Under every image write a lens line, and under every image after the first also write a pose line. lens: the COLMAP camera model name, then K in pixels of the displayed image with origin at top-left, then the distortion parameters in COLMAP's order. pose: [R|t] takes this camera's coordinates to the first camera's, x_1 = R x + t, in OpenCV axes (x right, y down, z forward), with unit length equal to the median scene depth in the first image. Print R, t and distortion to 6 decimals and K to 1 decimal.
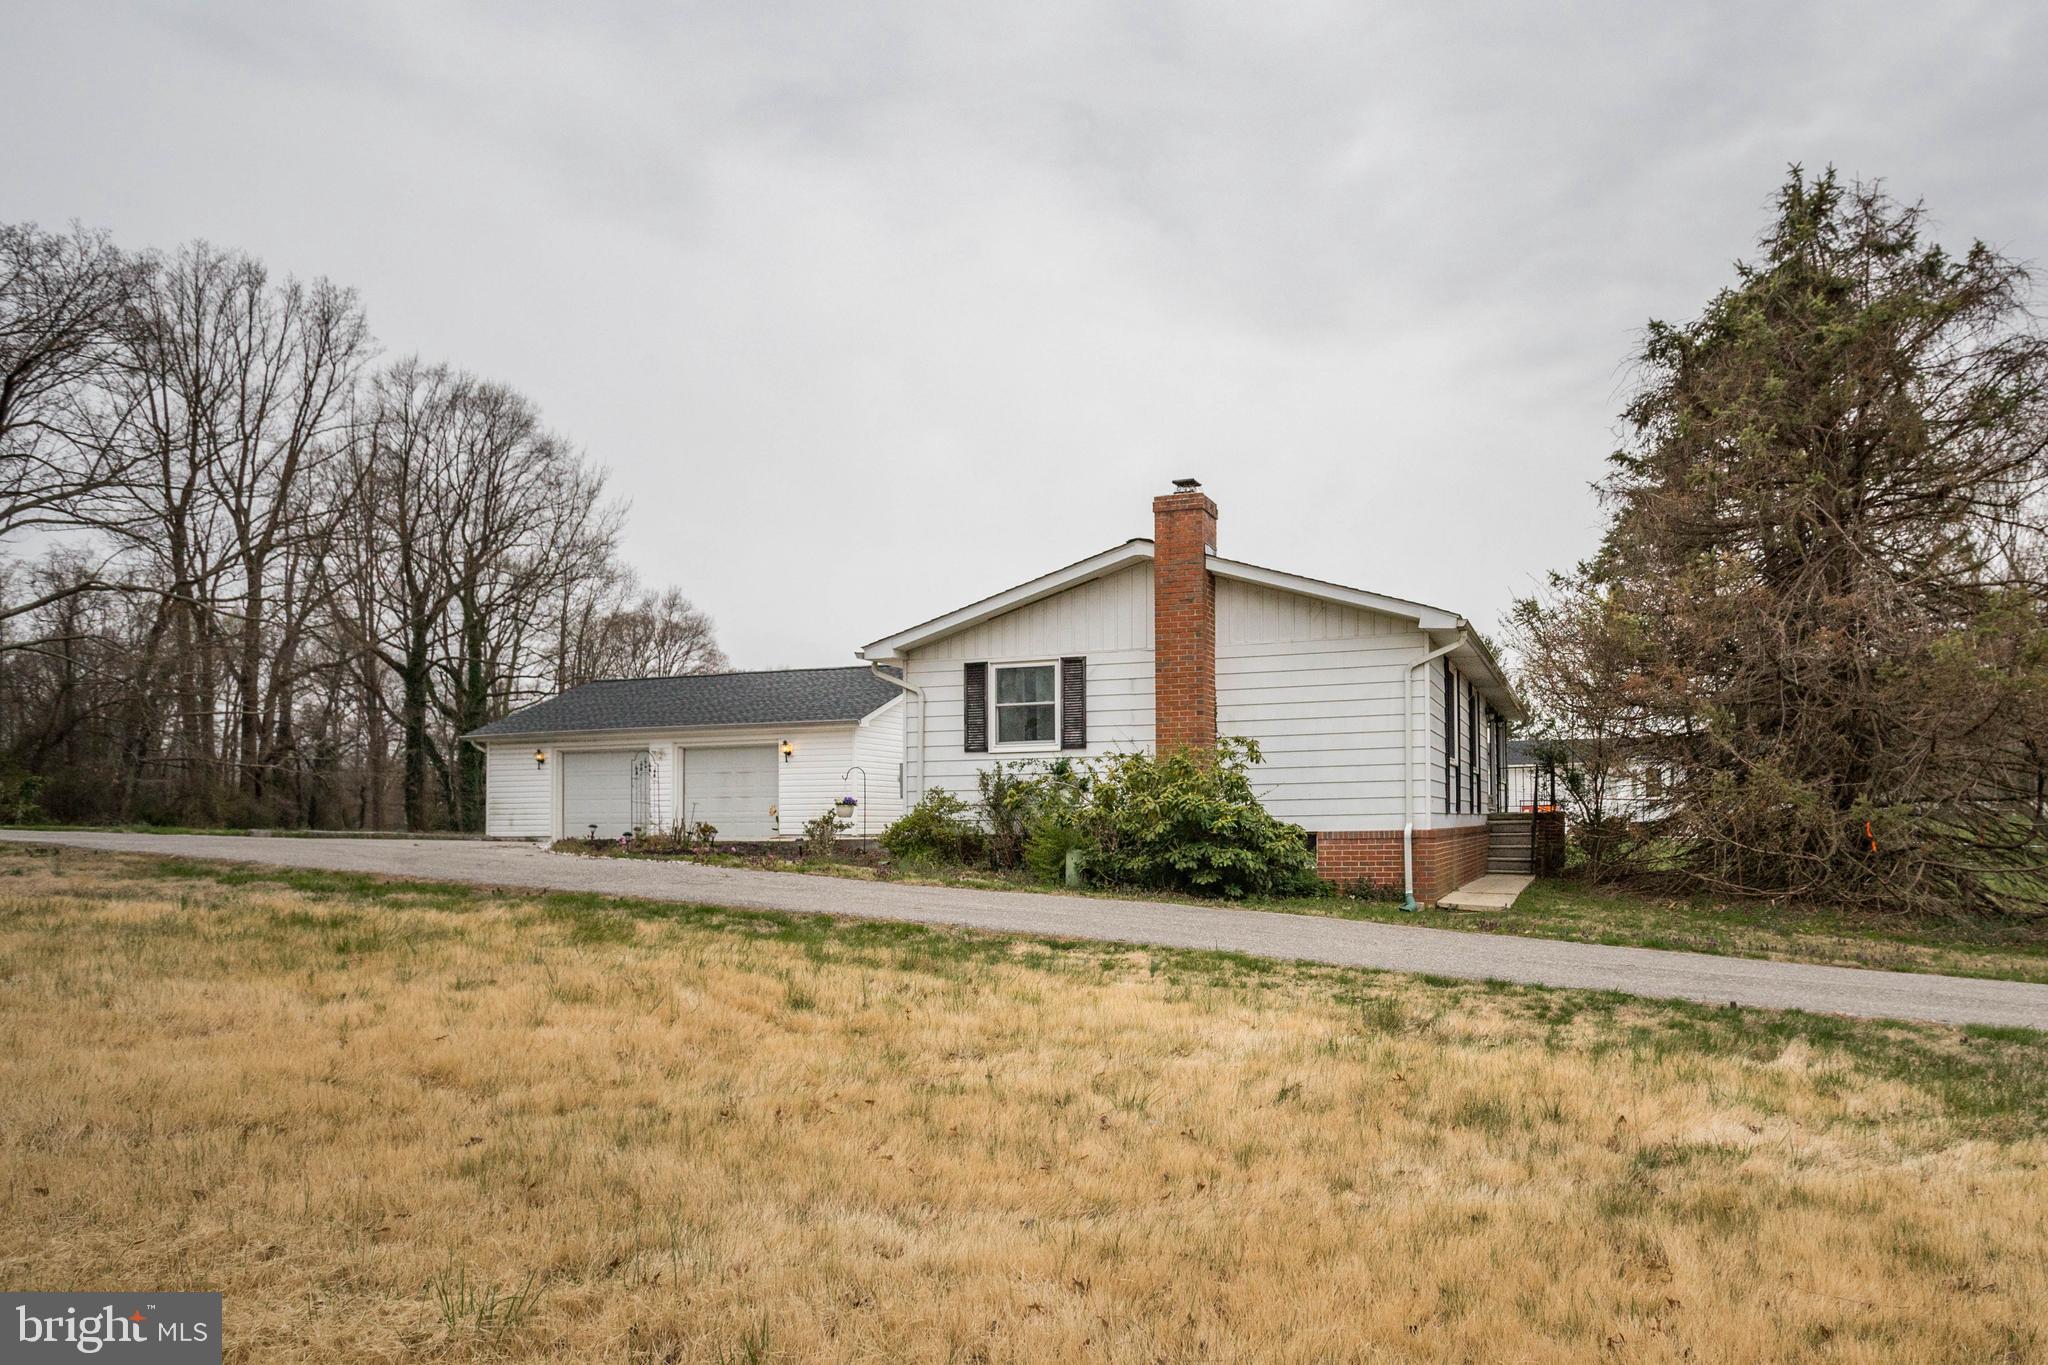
lens RADIAL K [[1026.3, 0, 1024.0], [0, 1026.3, 682.5], [0, 0, 1]] dist [-0.044258, 0.000188]
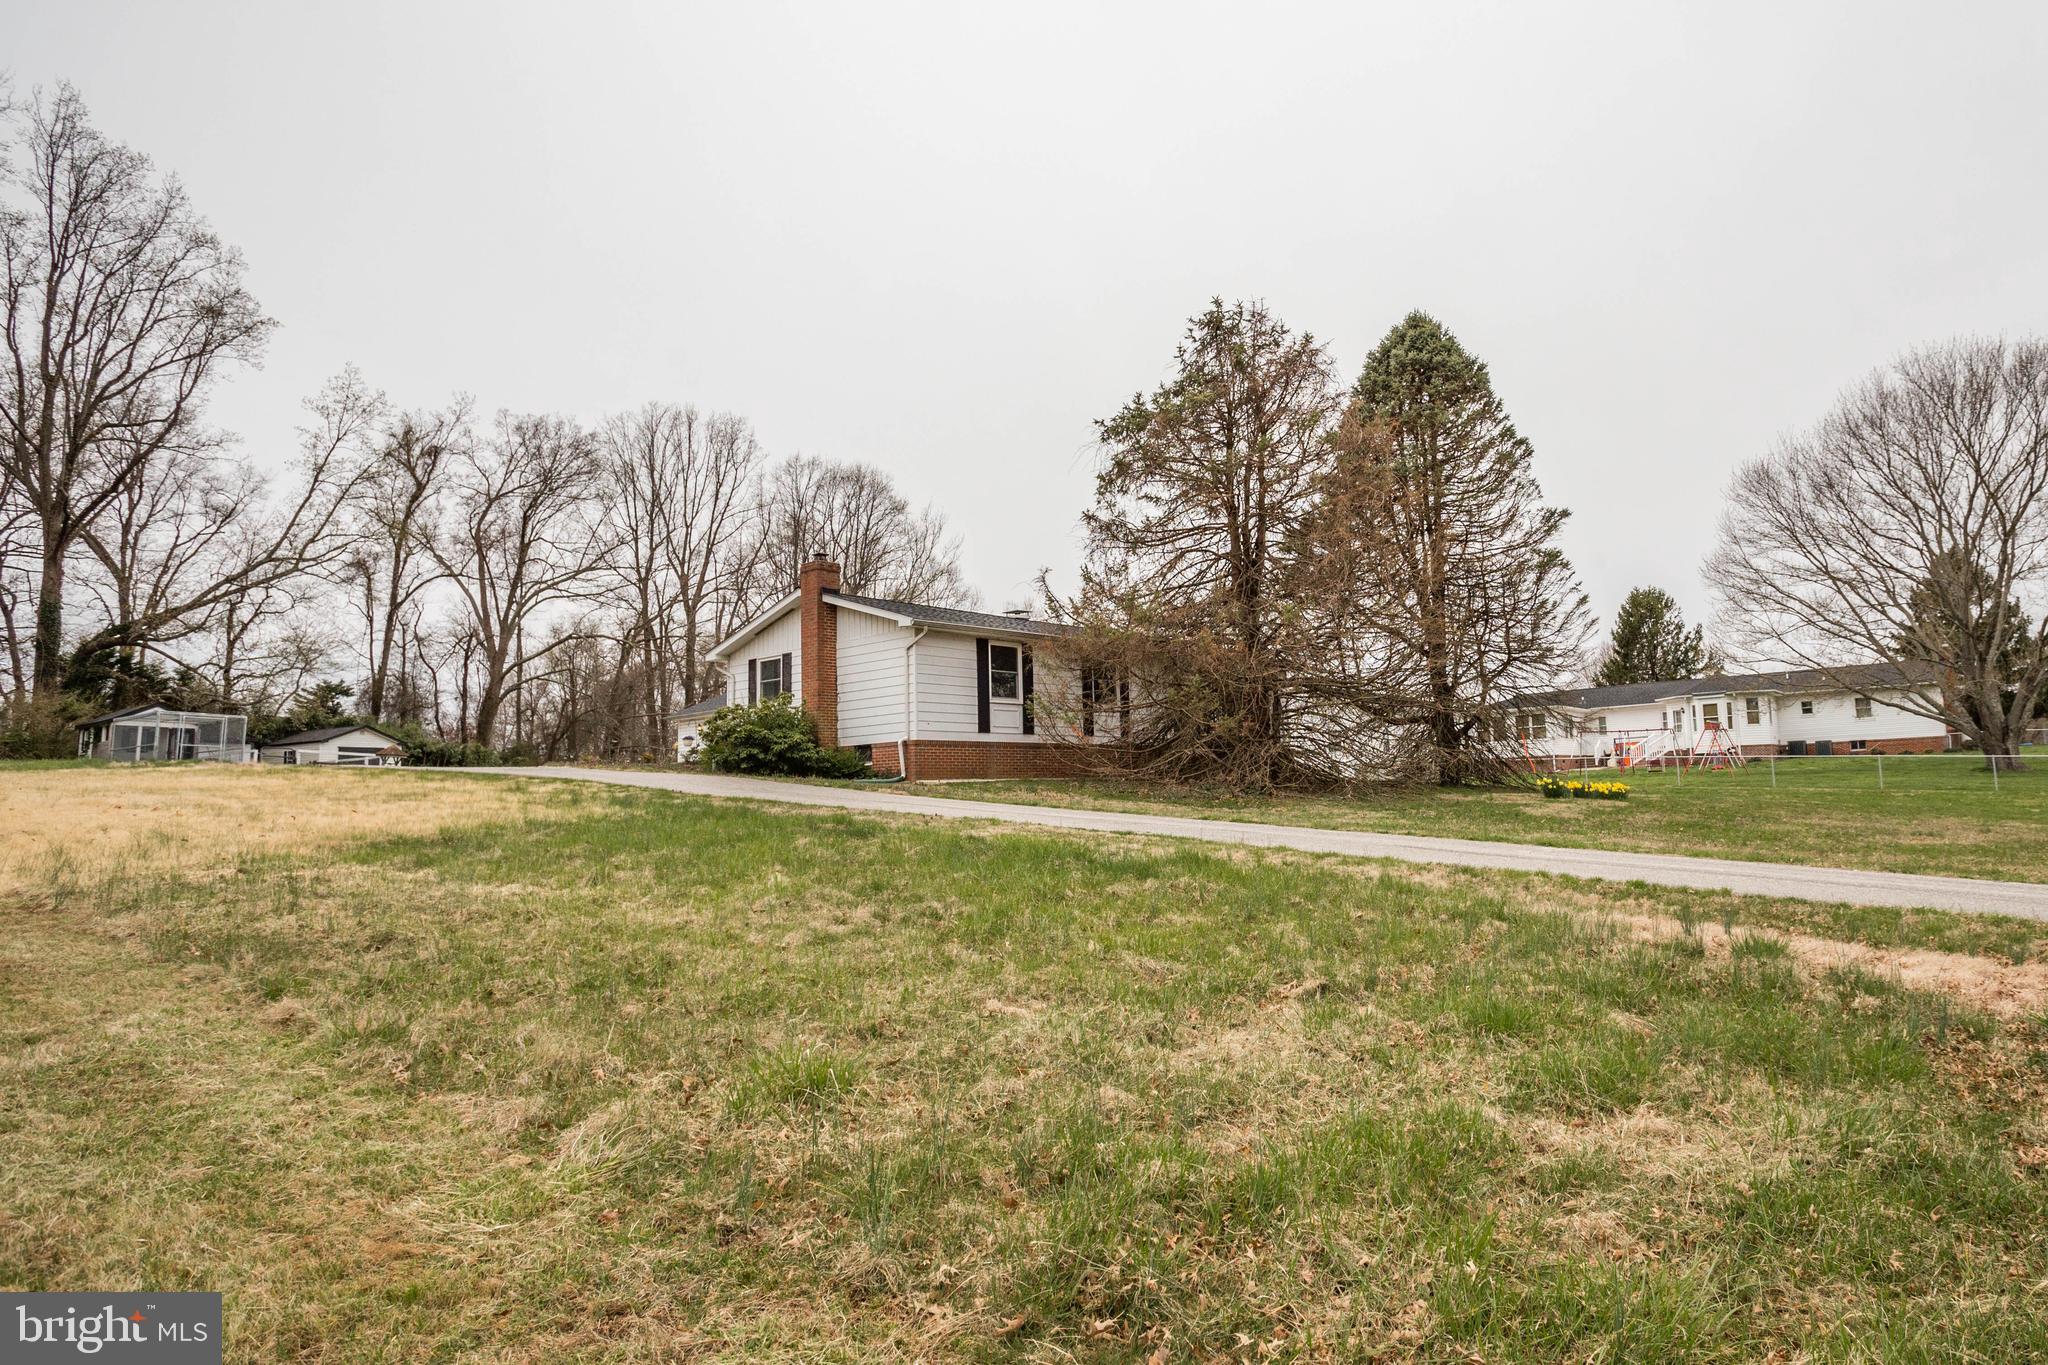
lens RADIAL K [[1026.3, 0, 1024.0], [0, 1026.3, 682.5], [0, 0, 1]] dist [-0.044258, 0.000188]
pose [[0.883937, -0.030077, -0.466638, 0.481090], [0.034505, 0.999404, 0.000946, 0.014747], [0.466331, -0.016938, 0.884448, -0.182994]]
